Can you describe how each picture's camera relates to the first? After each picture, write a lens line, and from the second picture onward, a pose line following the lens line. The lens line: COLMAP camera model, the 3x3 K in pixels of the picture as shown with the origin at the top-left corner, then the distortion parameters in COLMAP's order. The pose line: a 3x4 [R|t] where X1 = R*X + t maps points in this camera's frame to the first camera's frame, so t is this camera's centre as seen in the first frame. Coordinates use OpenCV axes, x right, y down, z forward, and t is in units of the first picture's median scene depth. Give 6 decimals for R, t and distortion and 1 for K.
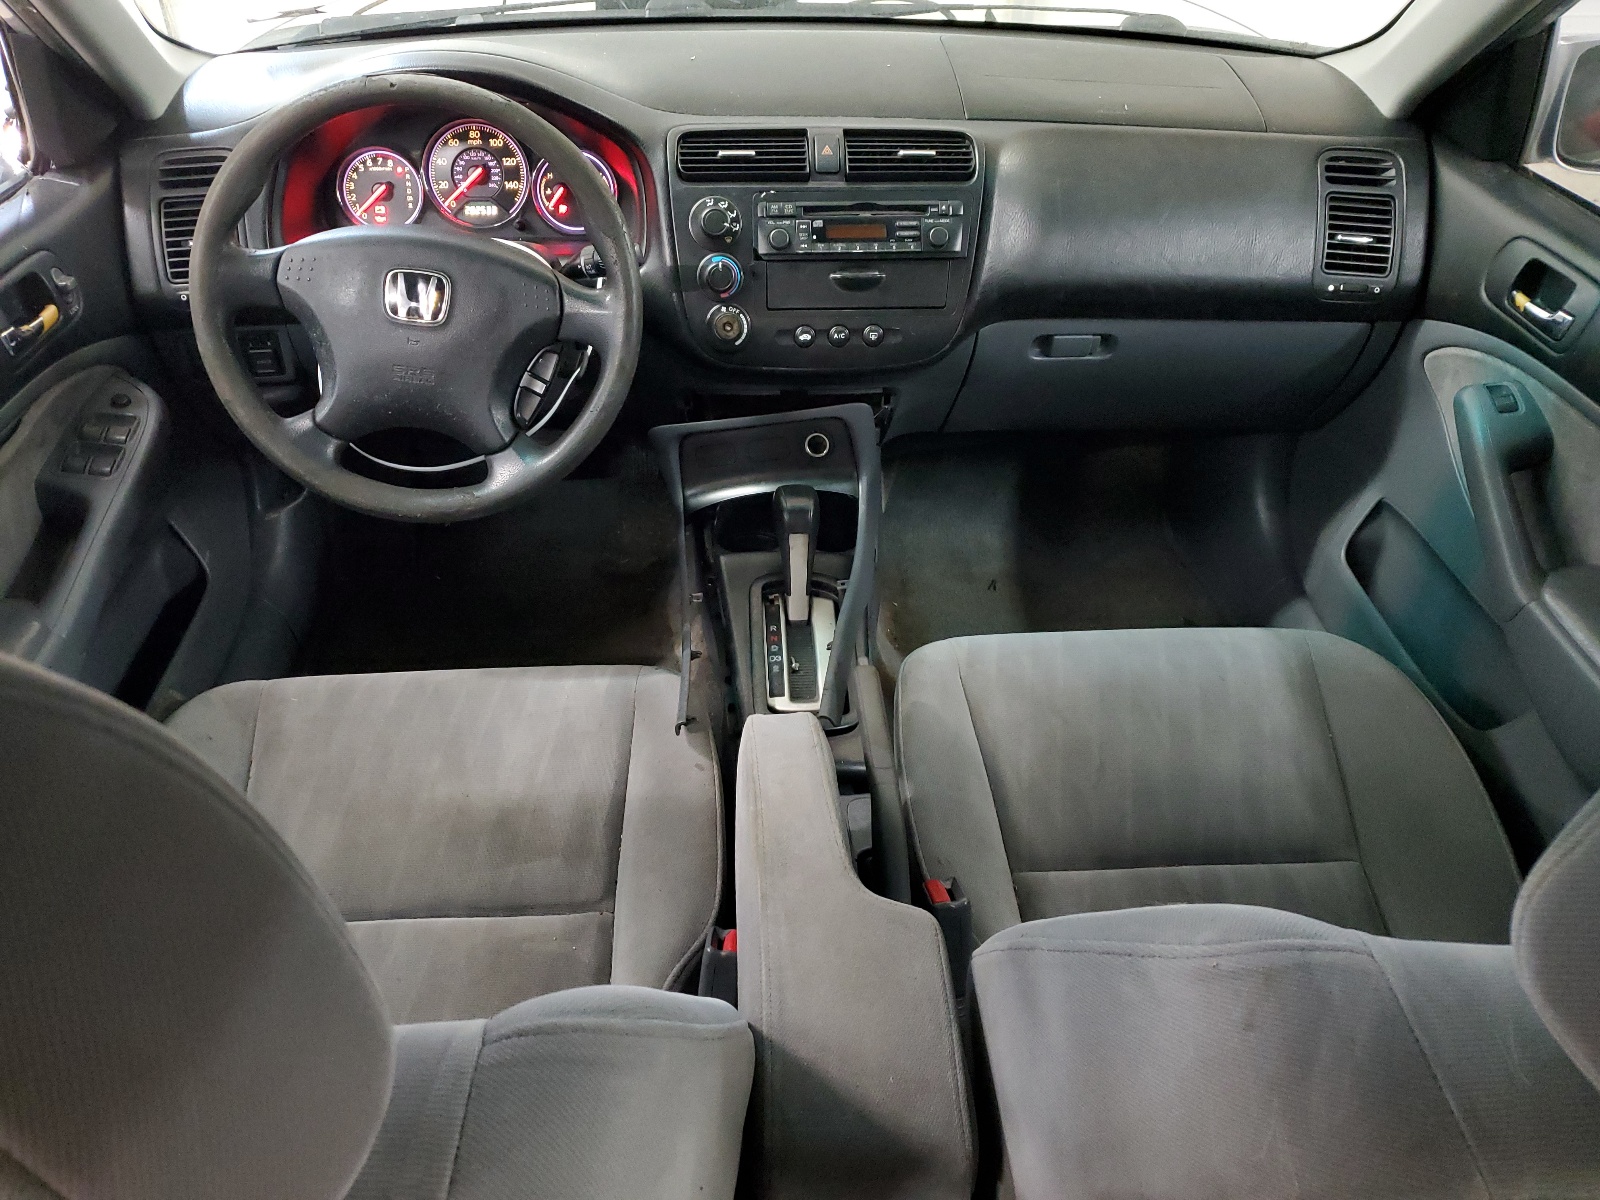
lens RADIAL K [[1214.2, 0, 799.4], [0, 1214.2, 603.2], [0, 0, 1]] dist [-0.002551, 0.000137]
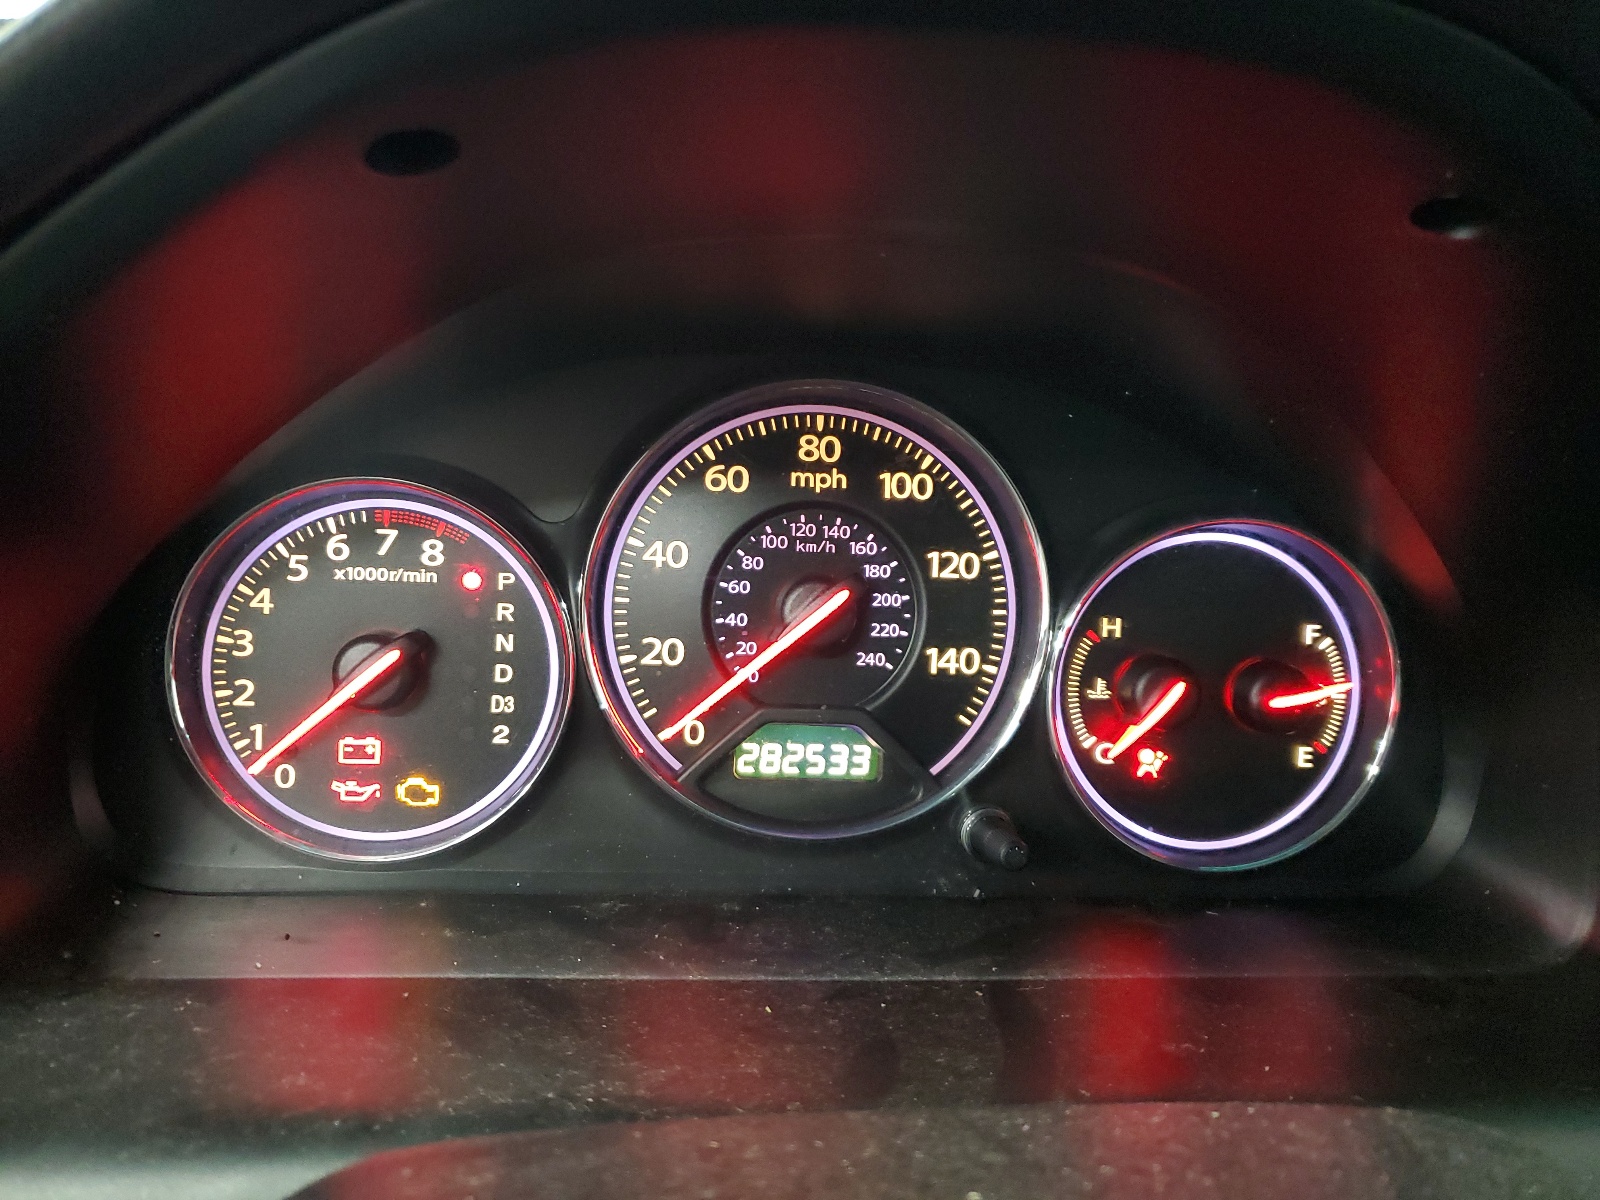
lens RADIAL K [[1214.2, 0, 801.0], [0, 1214.2, 599.5], [0, 0, 1]] dist [-0.002551, 0.000137]
pose [[0.998034, 0.036750, 0.050774, -0.279909], [-0.022054, 0.964173, -0.264357, -0.295916], [-0.058670, 0.262718, 0.963087, 0.781360]]
